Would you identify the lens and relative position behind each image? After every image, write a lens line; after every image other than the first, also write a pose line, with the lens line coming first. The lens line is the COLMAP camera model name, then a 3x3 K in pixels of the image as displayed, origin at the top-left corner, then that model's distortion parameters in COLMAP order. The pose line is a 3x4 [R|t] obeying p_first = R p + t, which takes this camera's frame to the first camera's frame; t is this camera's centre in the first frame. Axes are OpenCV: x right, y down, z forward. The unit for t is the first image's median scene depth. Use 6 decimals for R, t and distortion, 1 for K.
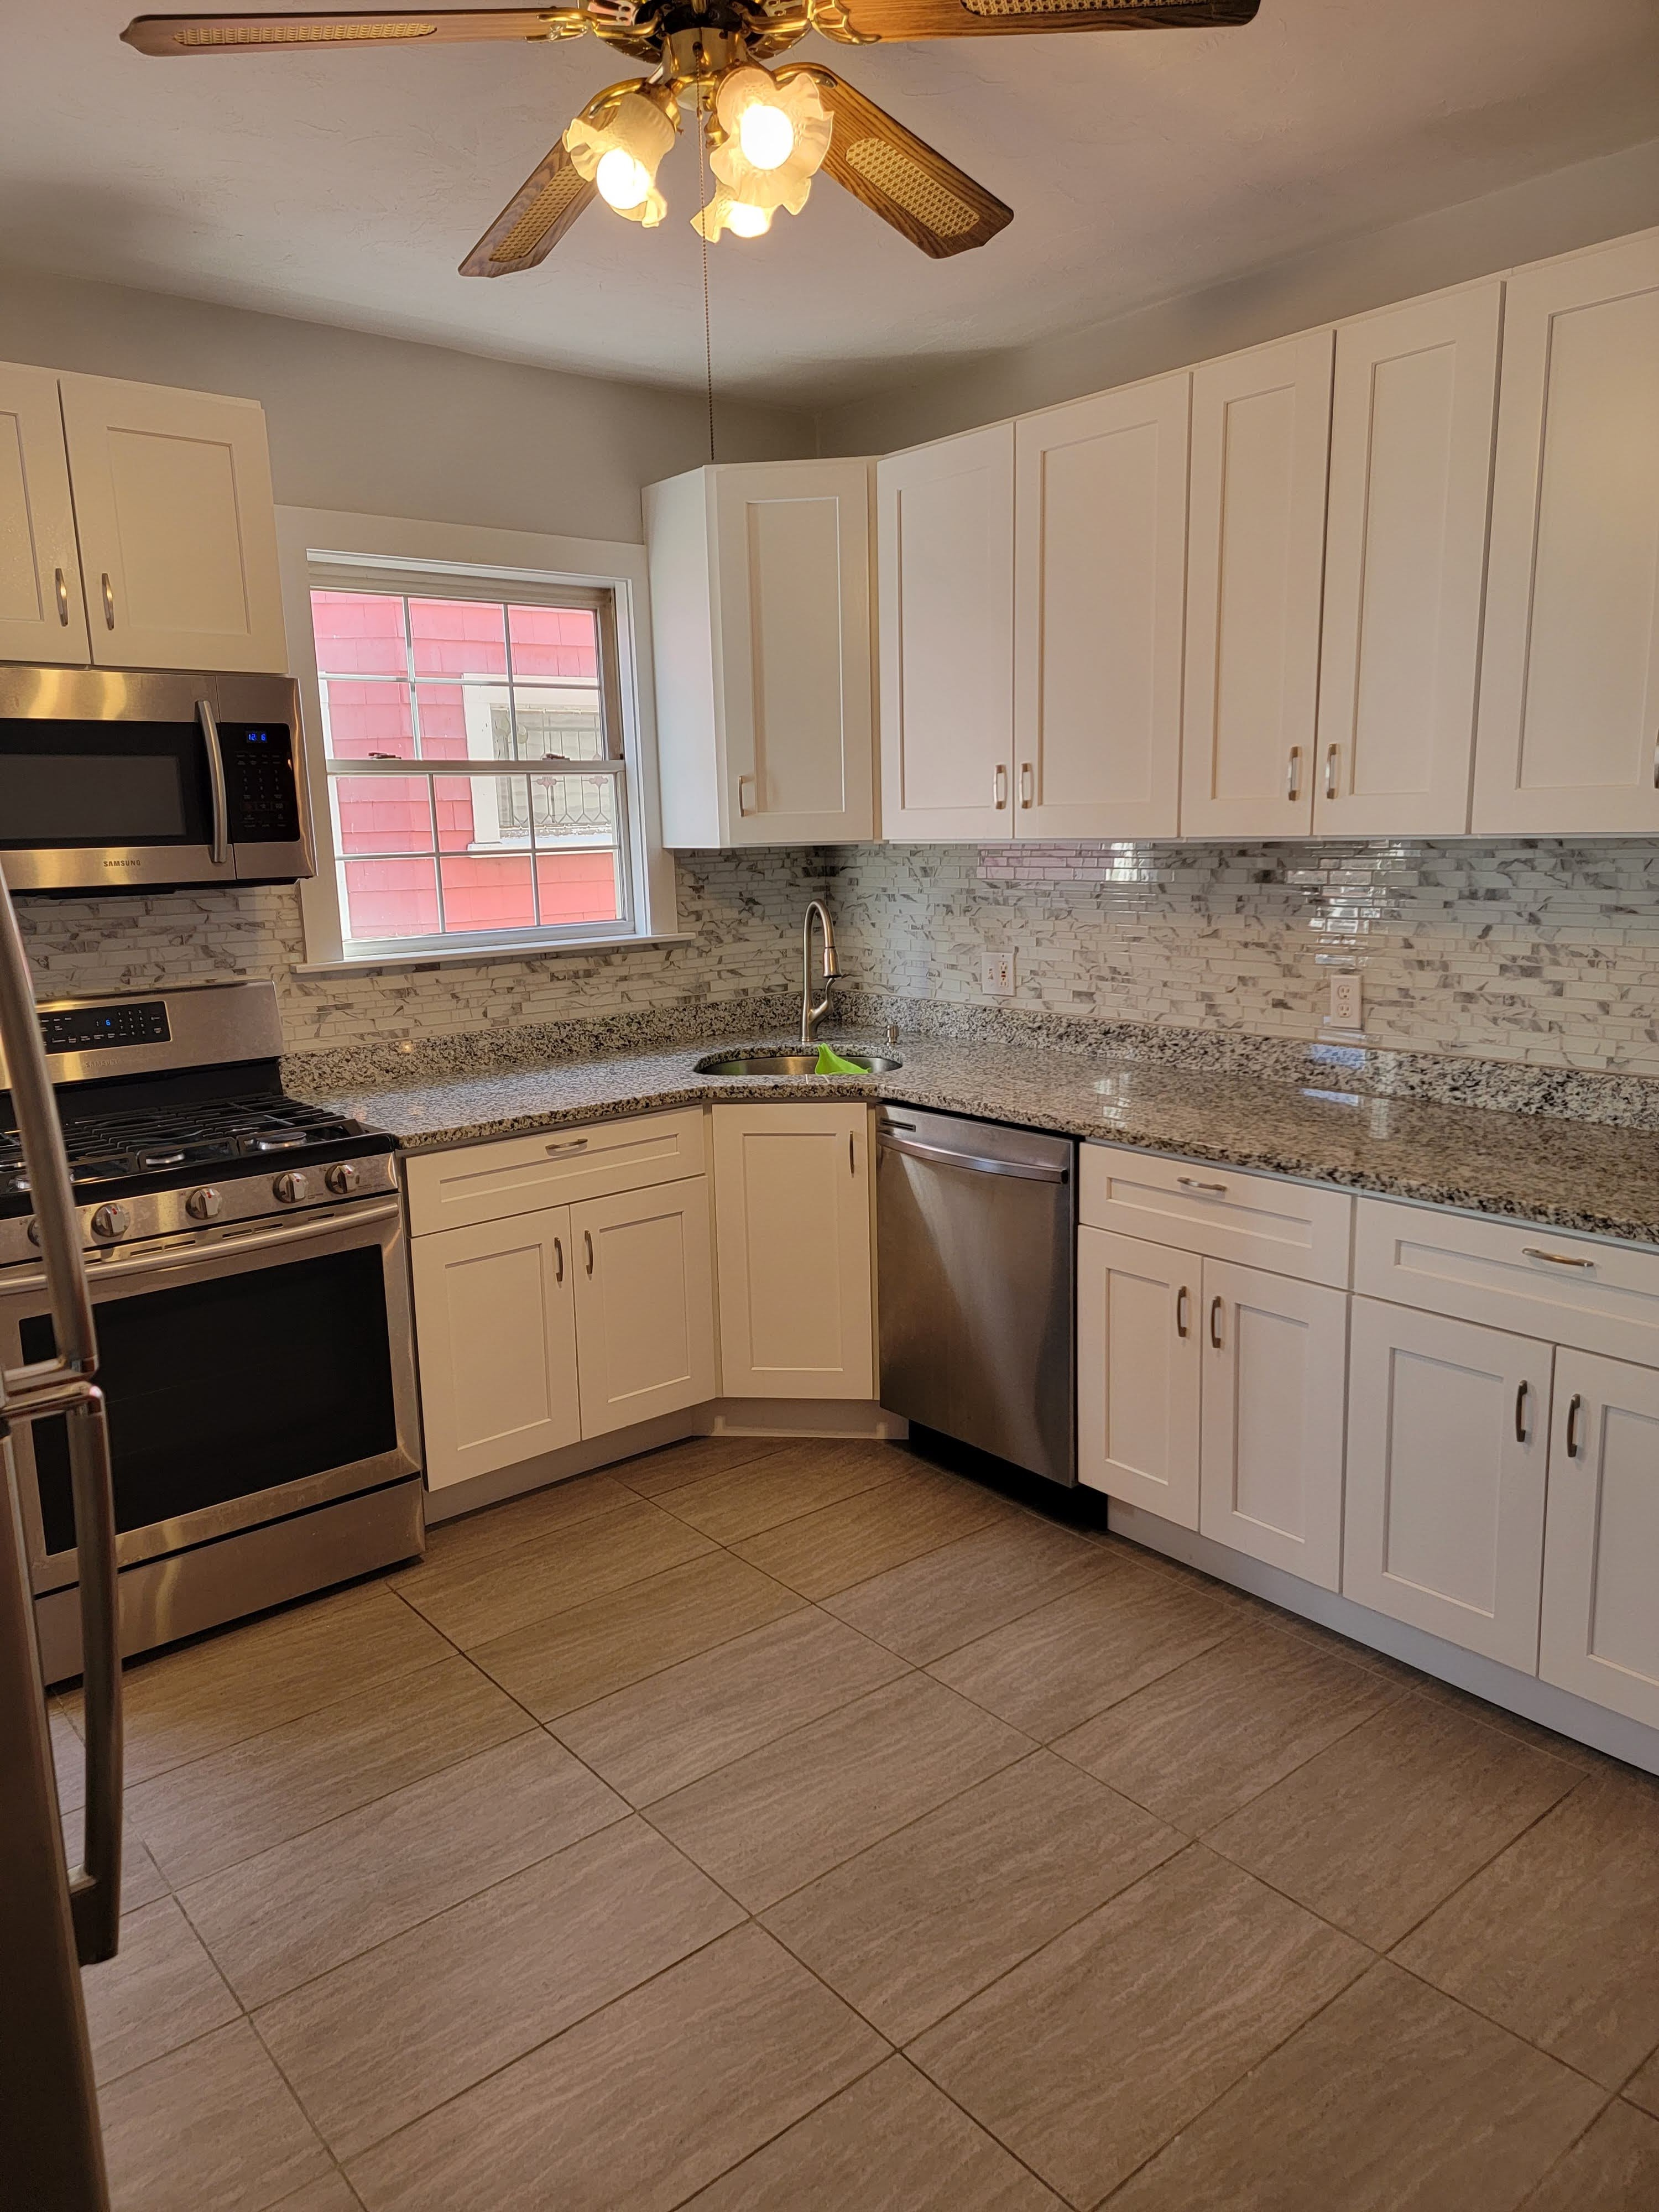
lens RADIAL K [[1520.4, 0, 818.0], [0, 1520.4, 1106.5], [0, 0, 1]] dist [0.071906, -0.080067]
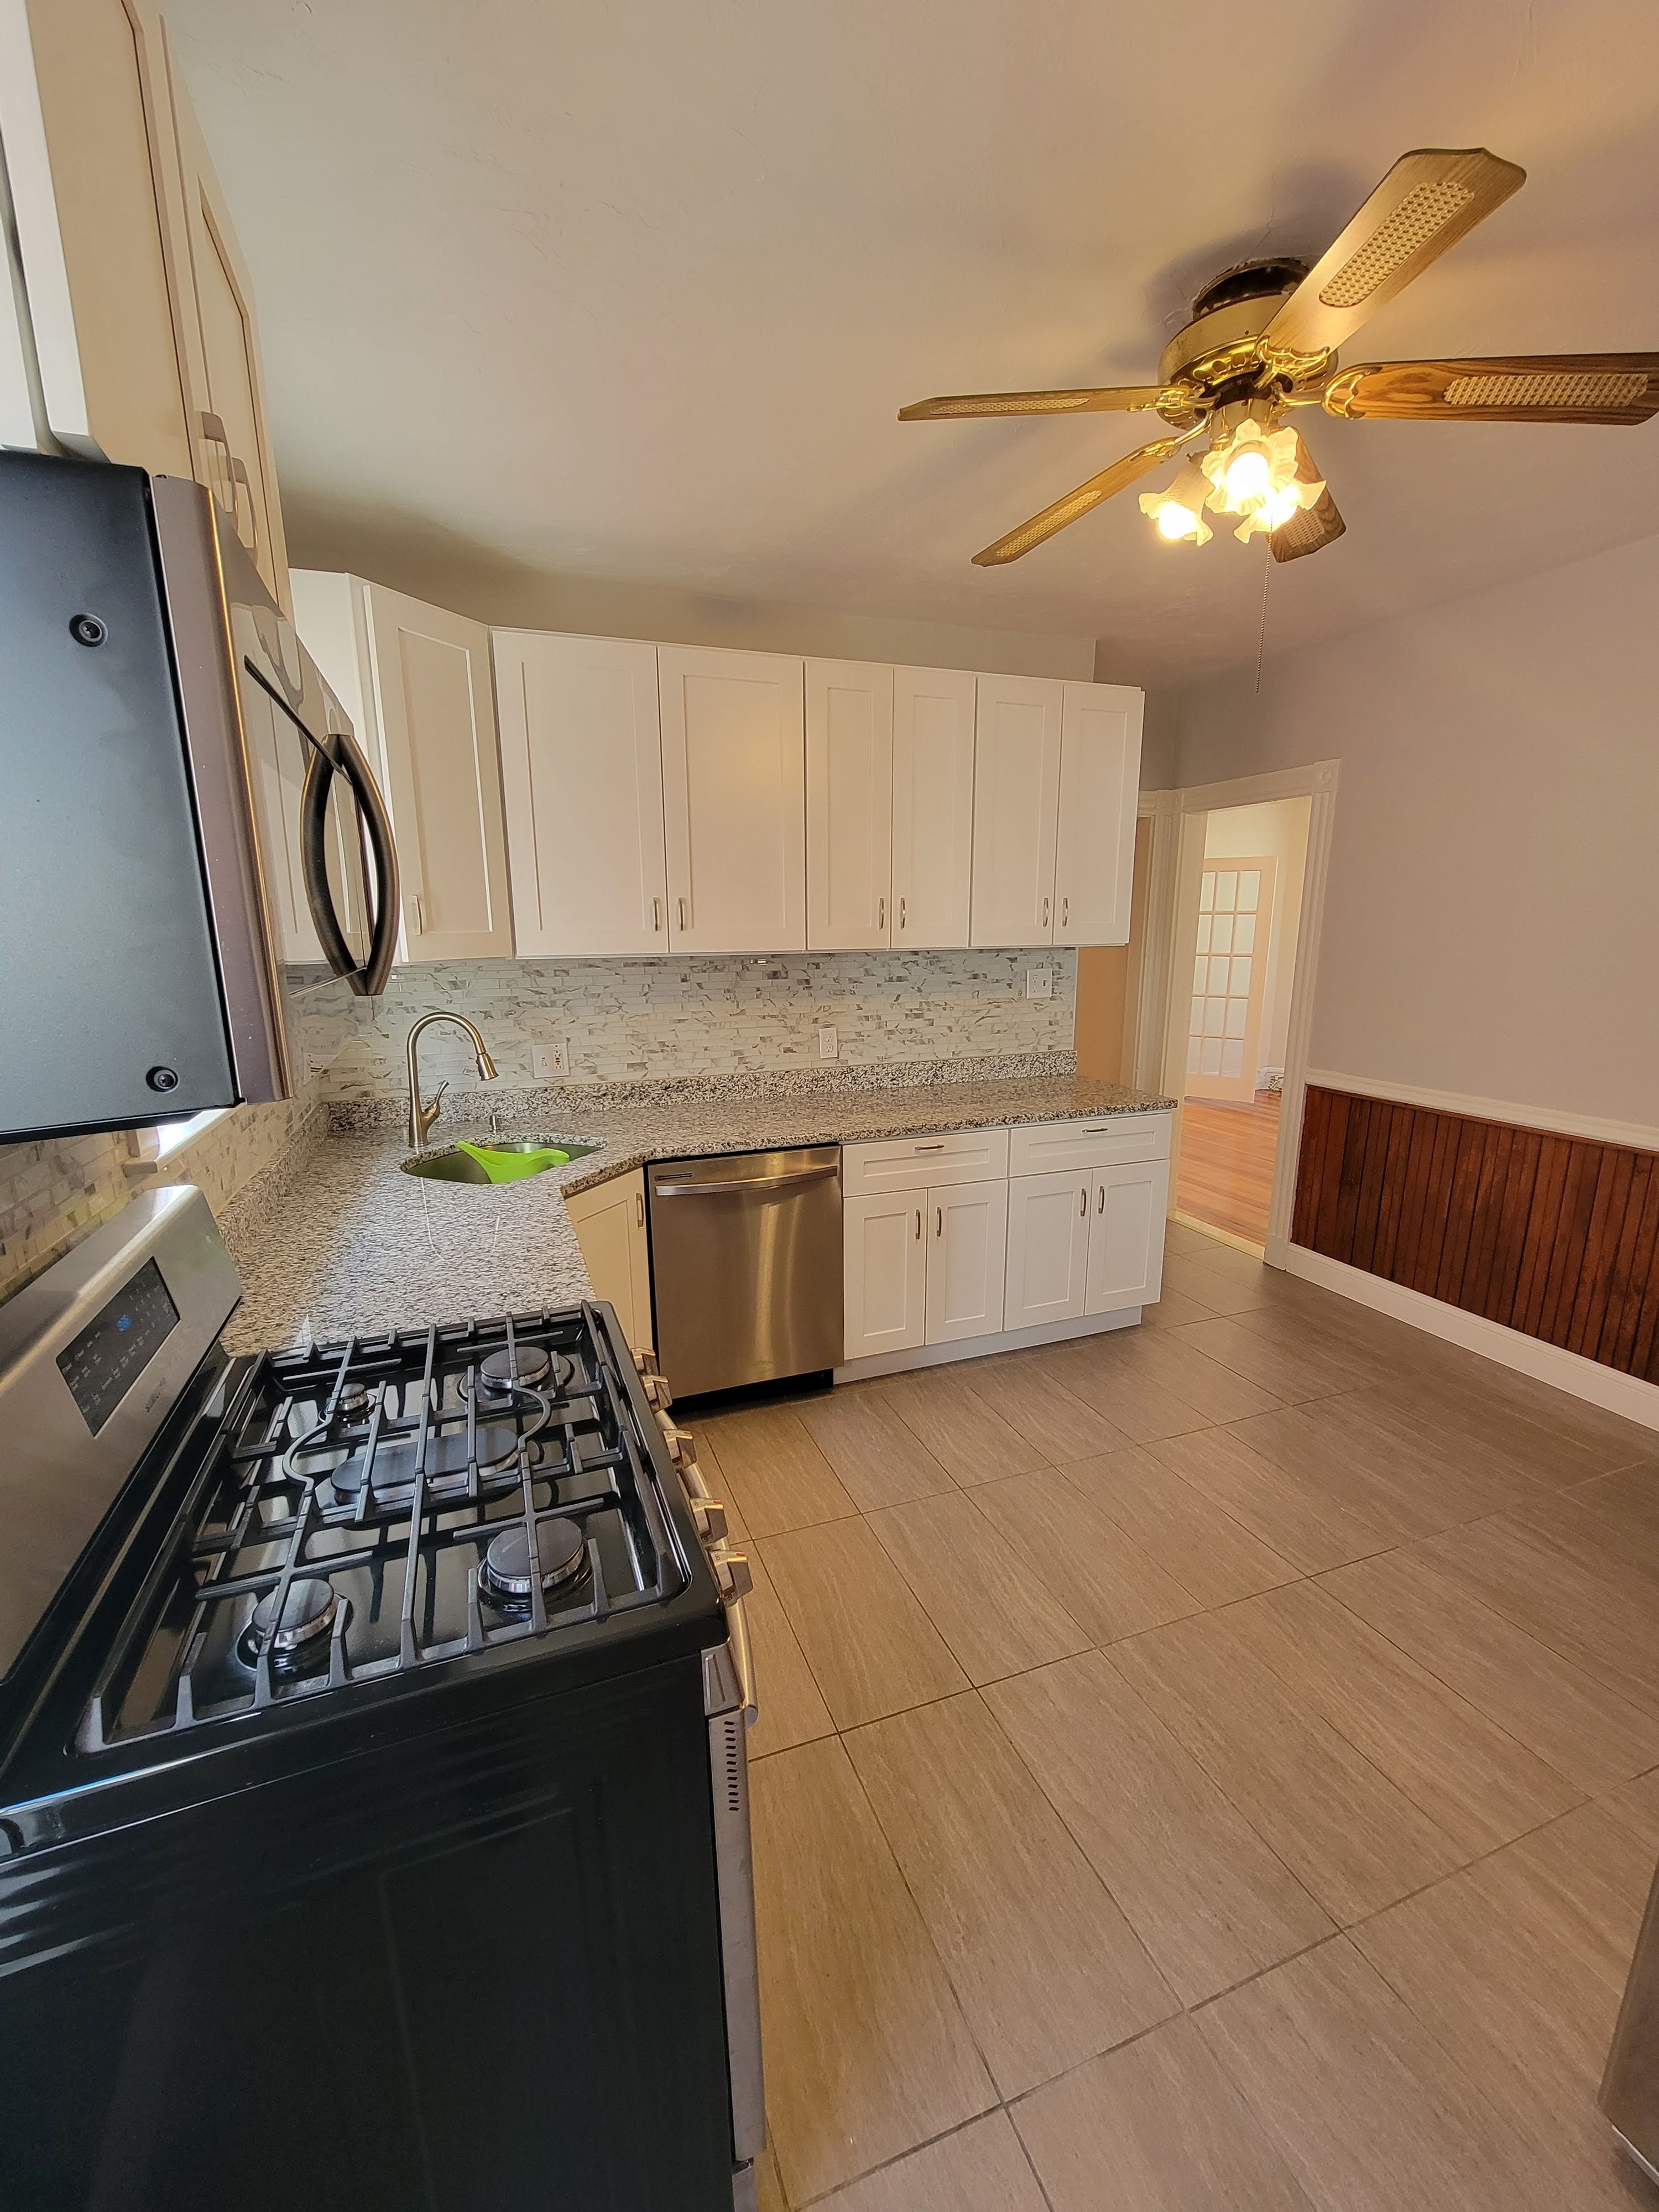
lens RADIAL K [[900.7, 0, 830.0], [0, 900.7, 1112.9], [0, 0, 1]] dist [-0.002932, -0.000631]
pose [[0.317637, -0.172891, 0.932317, -0.600858], [0.180047, 0.976346, 0.119714, -0.106892], [-0.930962, 0.129835, 0.341252, 0.610624]]
